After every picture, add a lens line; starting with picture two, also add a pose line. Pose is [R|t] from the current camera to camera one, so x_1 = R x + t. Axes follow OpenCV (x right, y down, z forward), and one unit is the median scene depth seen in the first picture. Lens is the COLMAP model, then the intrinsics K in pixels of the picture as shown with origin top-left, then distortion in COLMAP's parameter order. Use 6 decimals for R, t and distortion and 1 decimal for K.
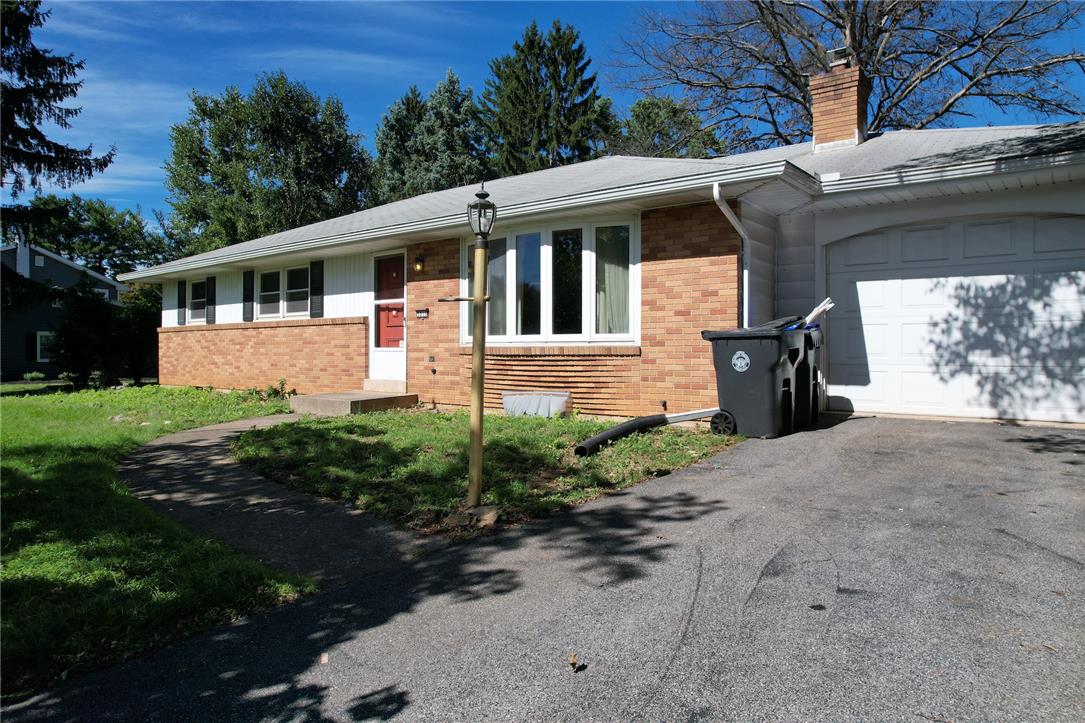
lens RADIAL K [[692.9, 0, 544.1], [0, 692.9, 359.3], [0, 0, 1]] dist [-0.079498, 0.069516]
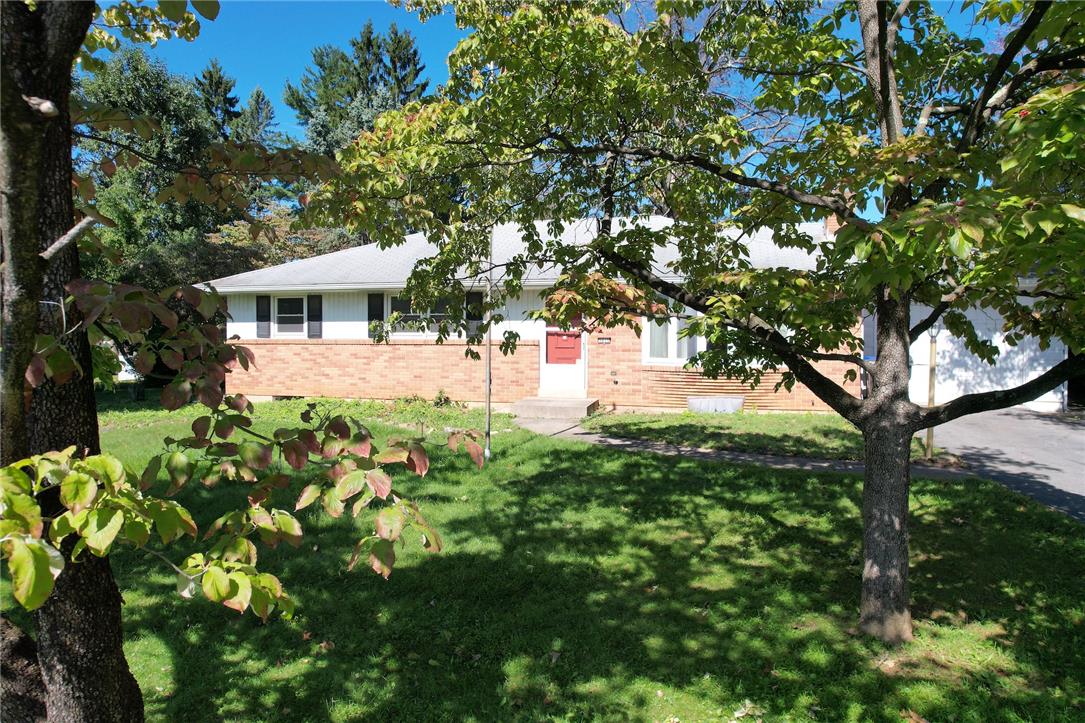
lens RADIAL K [[692.9, 0, 541.4], [0, 692.9, 355.5], [0, 0, 1]] dist [-0.079498, 0.069516]
pose [[0.920920, -0.012389, 0.389554, -0.799258], [0.004121, 0.999748, 0.022054, -0.064670], [-0.389729, -0.018705, 0.920740, -0.205526]]
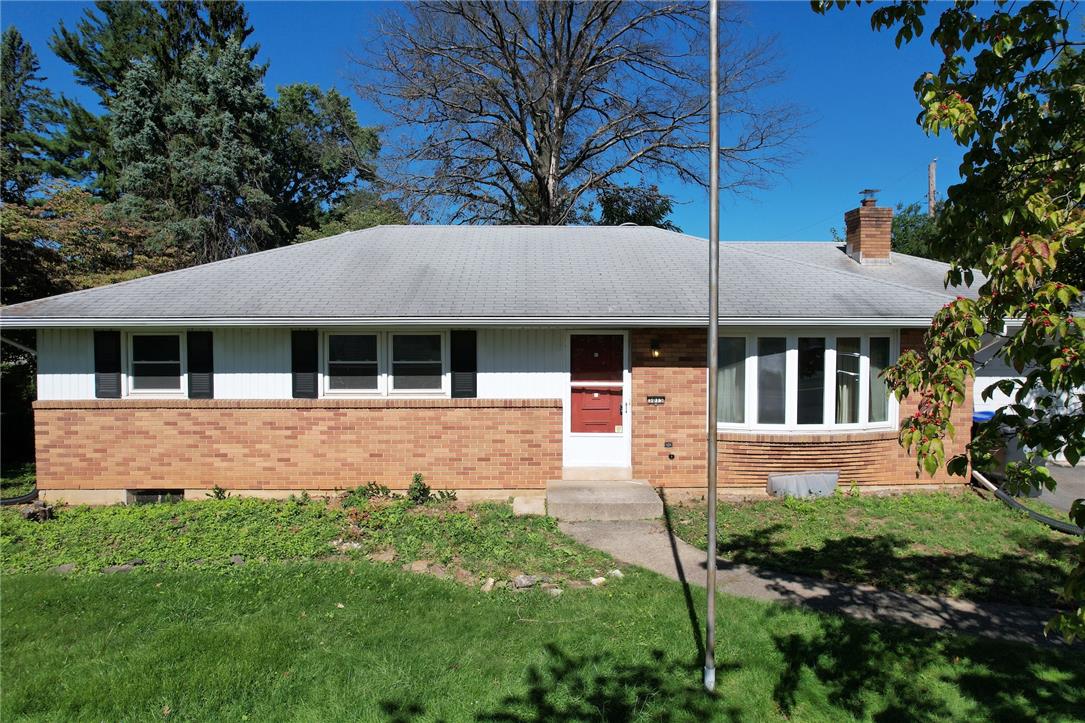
lens RADIAL K [[692.9, 0, 544.5], [0, 692.9, 360.0], [0, 0, 1]] dist [-0.079498, 0.069516]
pose [[0.775788, -0.027812, 0.630380, -0.897700], [0.009258, 0.999422, 0.032701, -0.152318], [-0.630925, -0.019533, 0.775598, 0.321118]]
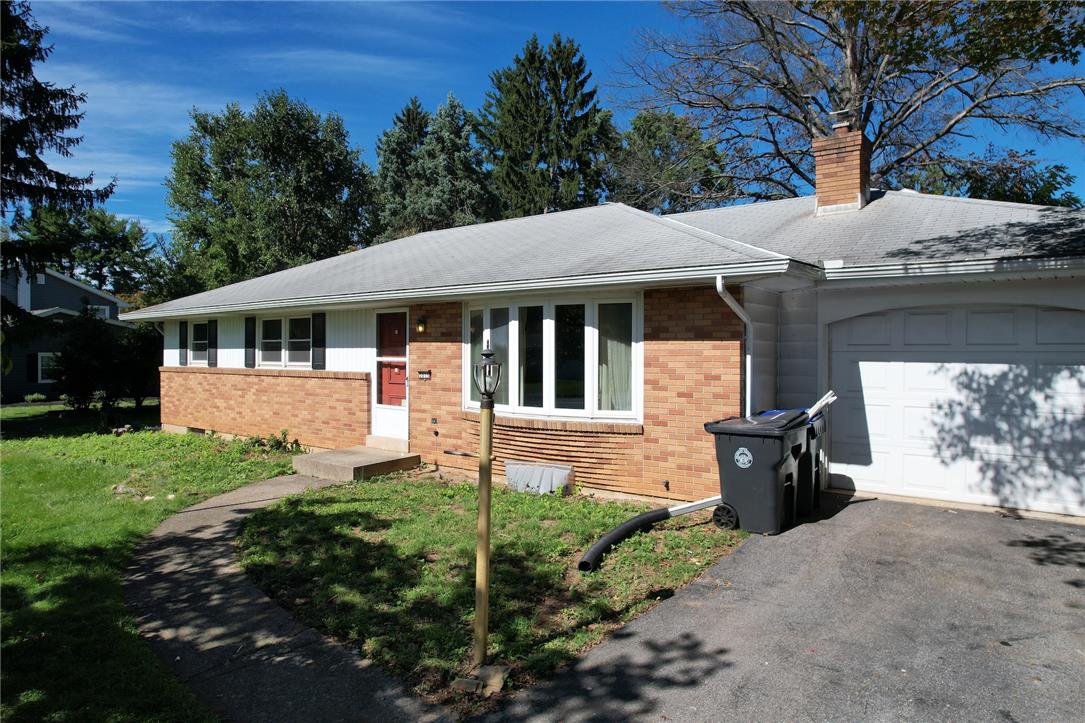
lens RADIAL K [[692.9, 0, 544.1], [0, 692.9, 359.4], [0, 0, 1]] dist [-0.079498, 0.069516]
pose [[1.000000, 0.000100, -0.000209, -0.002889], [-0.000101, 1.000000, -0.000341, -0.085462], [0.000209, 0.000342, 1.000000, -0.001476]]
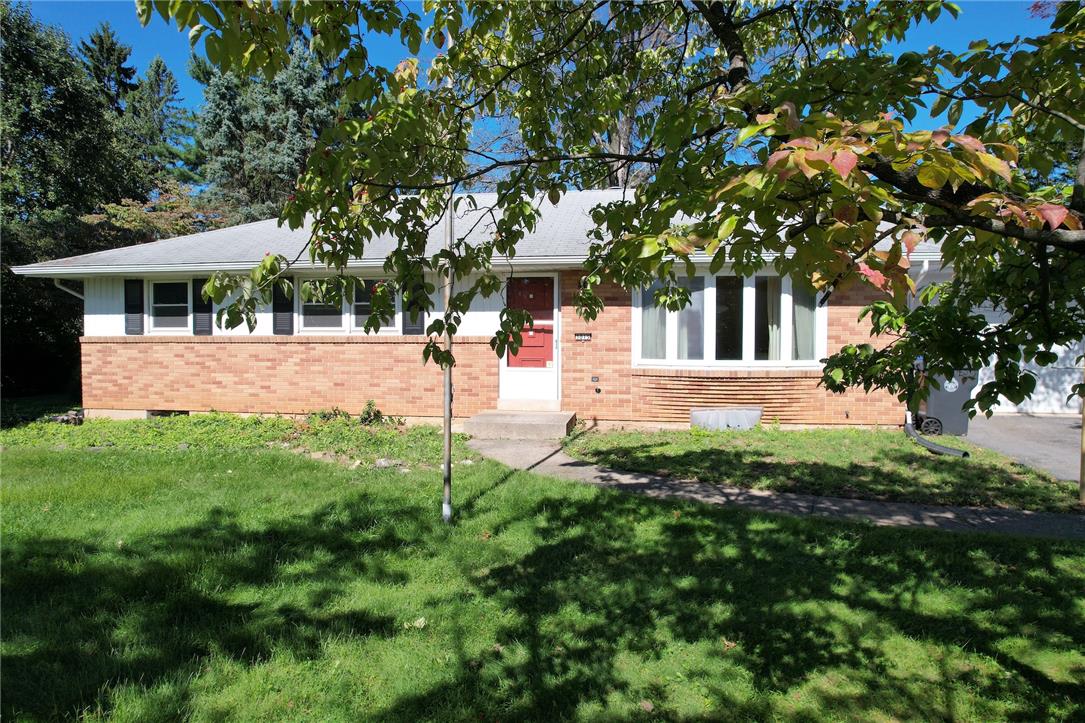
lens RADIAL K [[692.9, 0, 542.1], [0, 692.9, 357.7], [0, 0, 1]] dist [-0.079498, 0.069516]
pose [[0.875566, -0.016754, 0.482808, -0.724267], [0.005279, 0.999671, 0.025117, -0.058976], [-0.483070, -0.019443, 0.875366, 0.093115]]
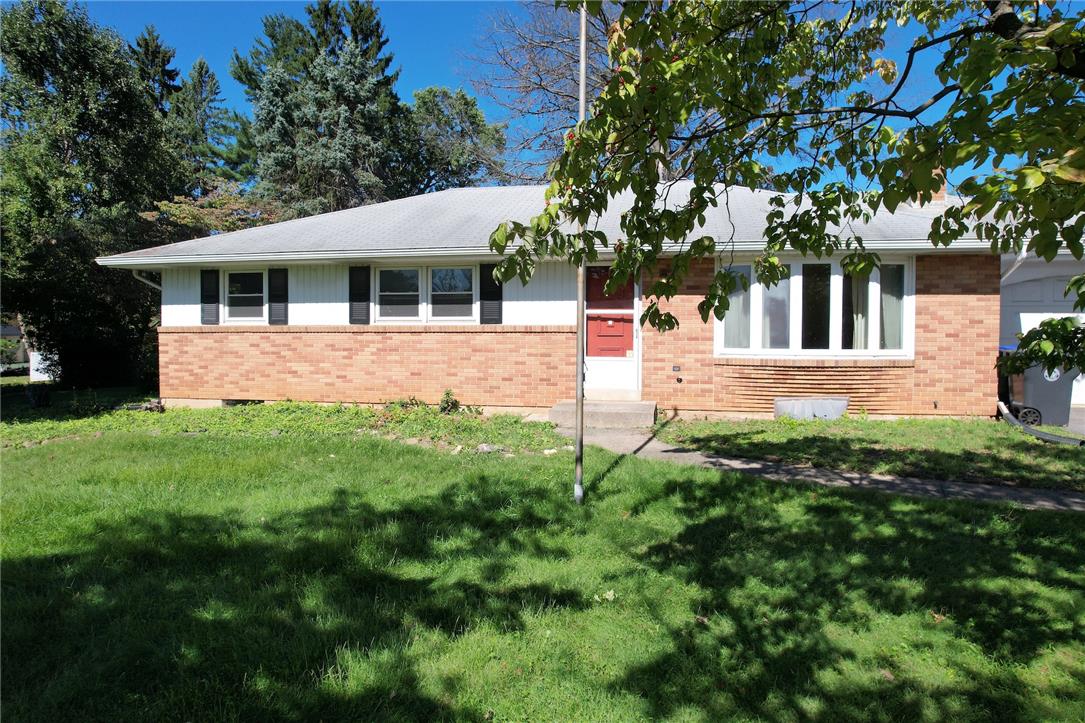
lens RADIAL K [[692.9, 0, 543.6], [0, 692.9, 356.6], [0, 0, 1]] dist [-0.079498, 0.069516]
pose [[0.890478, -0.013964, 0.454813, -0.797585], [0.003685, 0.999718, 0.023478, -0.043157], [-0.455012, -0.019230, 0.890278, 0.137435]]
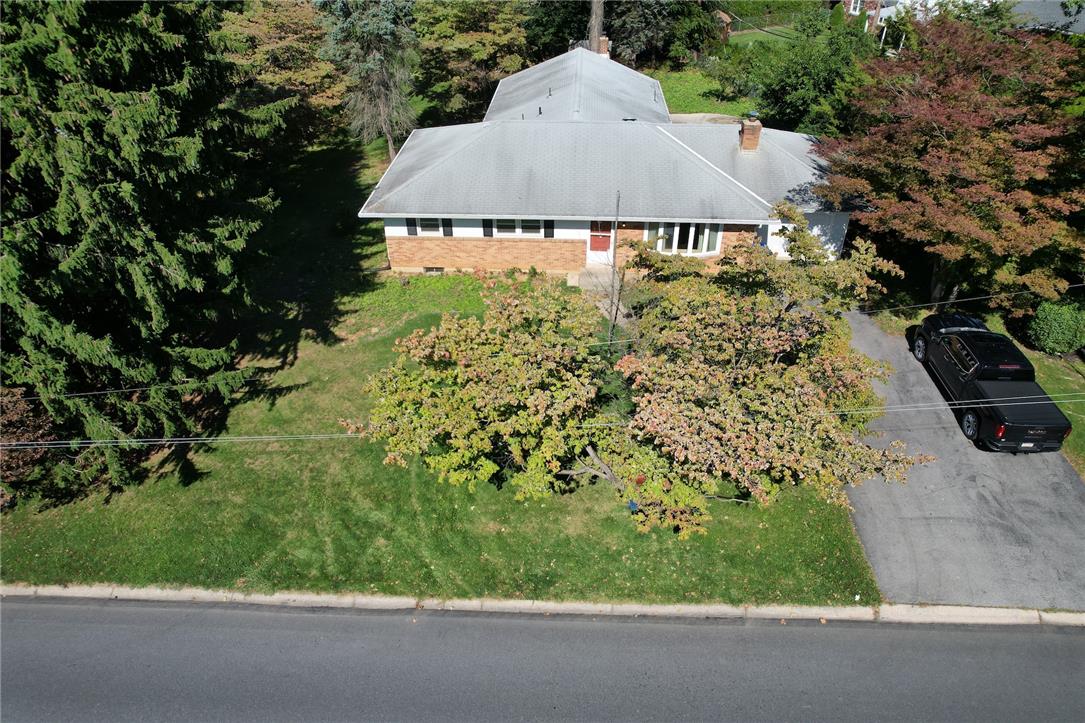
lens RADIAL K [[692.9, 0, 545.6], [0, 692.9, 358.1], [0, 0, 1]] dist [-0.079498, 0.069516]
pose [[0.824829, -0.343316, 0.449211, -1.664491], [0.019115, 0.811006, 0.584725, -1.181507], [-0.565058, -0.473711, 0.675505, -0.753313]]
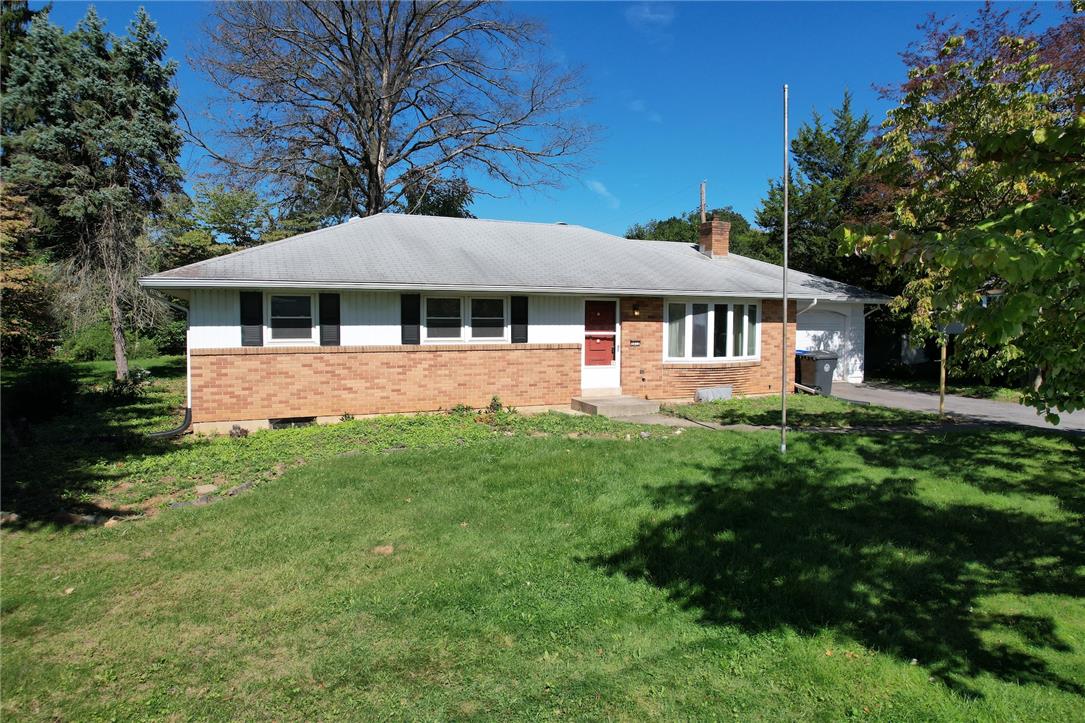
lens RADIAL K [[692.9, 0, 542.9], [0, 692.9, 364.3], [0, 0, 1]] dist [-0.079498, 0.069516]
pose [[0.470782, -0.060271, 0.880188, -1.588532], [0.005216, 0.997837, 0.065537, -0.117140], [-0.882234, -0.026263, 0.470078, 0.440380]]
